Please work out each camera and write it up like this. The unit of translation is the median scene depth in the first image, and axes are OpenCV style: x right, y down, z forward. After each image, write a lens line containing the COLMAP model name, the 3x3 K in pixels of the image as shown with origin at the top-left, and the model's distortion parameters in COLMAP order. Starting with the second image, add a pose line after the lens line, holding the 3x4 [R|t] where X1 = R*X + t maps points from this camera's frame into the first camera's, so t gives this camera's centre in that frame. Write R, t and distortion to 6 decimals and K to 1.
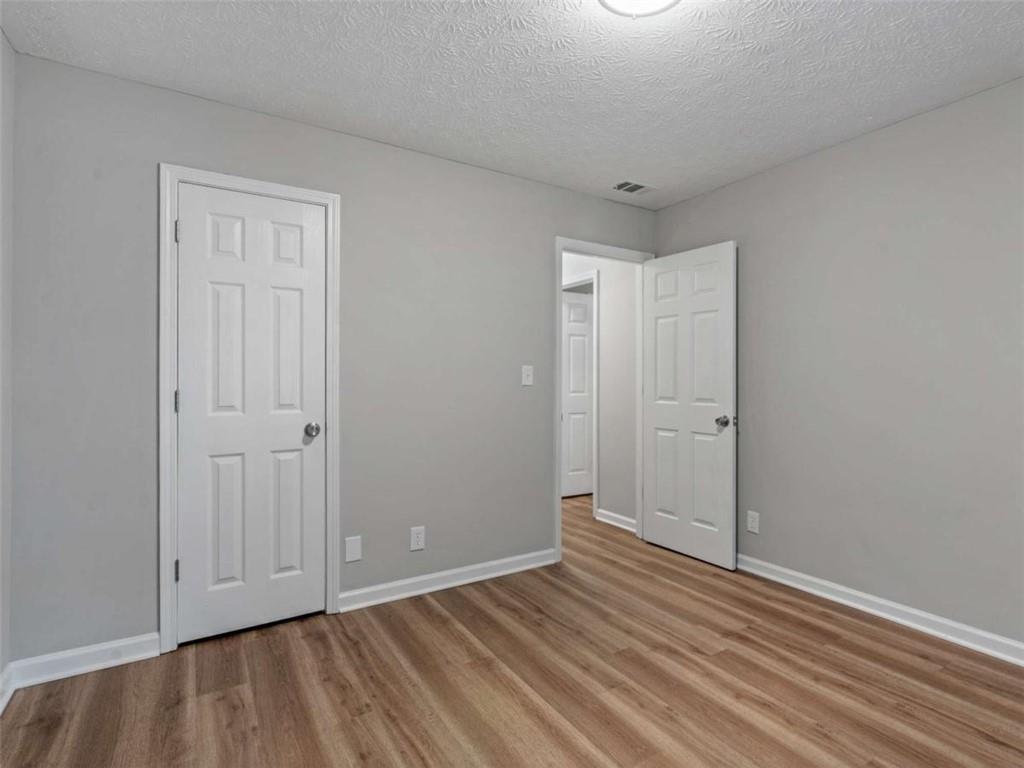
lens RADIAL K [[527.1, 0, 533.8], [0, 527.1, 383.0], [0, 0, 1]] dist [0.000759, -0.000286]
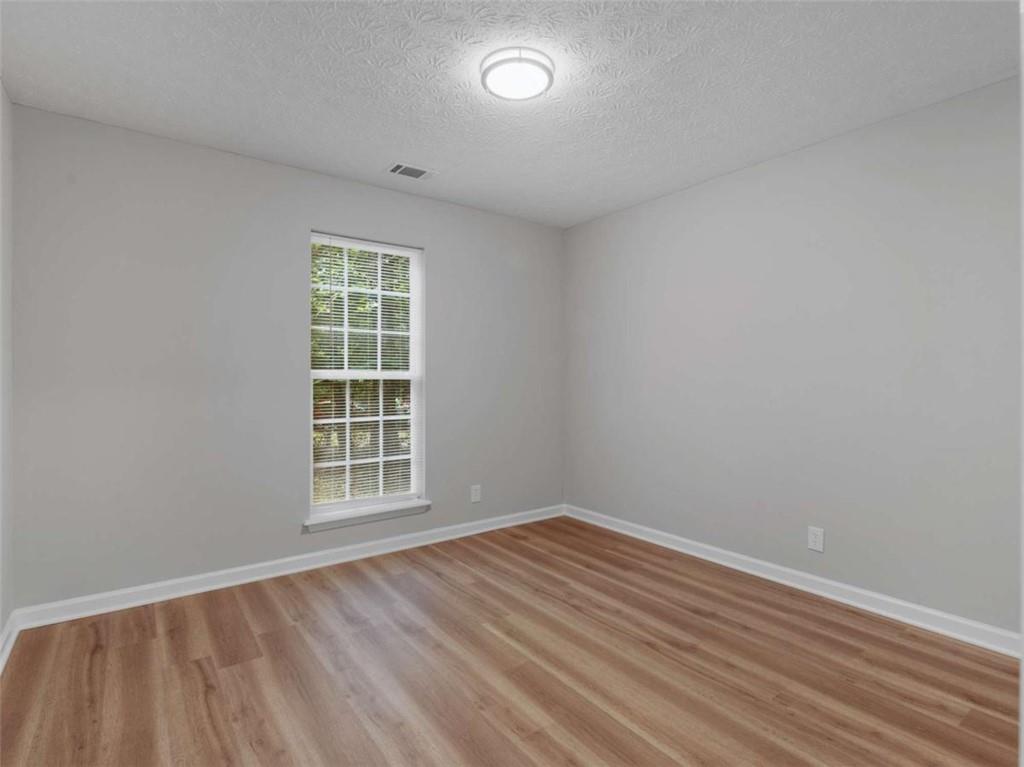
lens RADIAL K [[527.1, 0, 533.8], [0, 527.1, 382.5], [0, 0, 1]] dist [0.000759, -0.000286]
pose [[-0.993654, 0.000800, -0.112475, 0.257396], [-0.000109, 0.999967, 0.008077, 0.001107], [0.112478, 0.008038, -0.993622, 1.897753]]
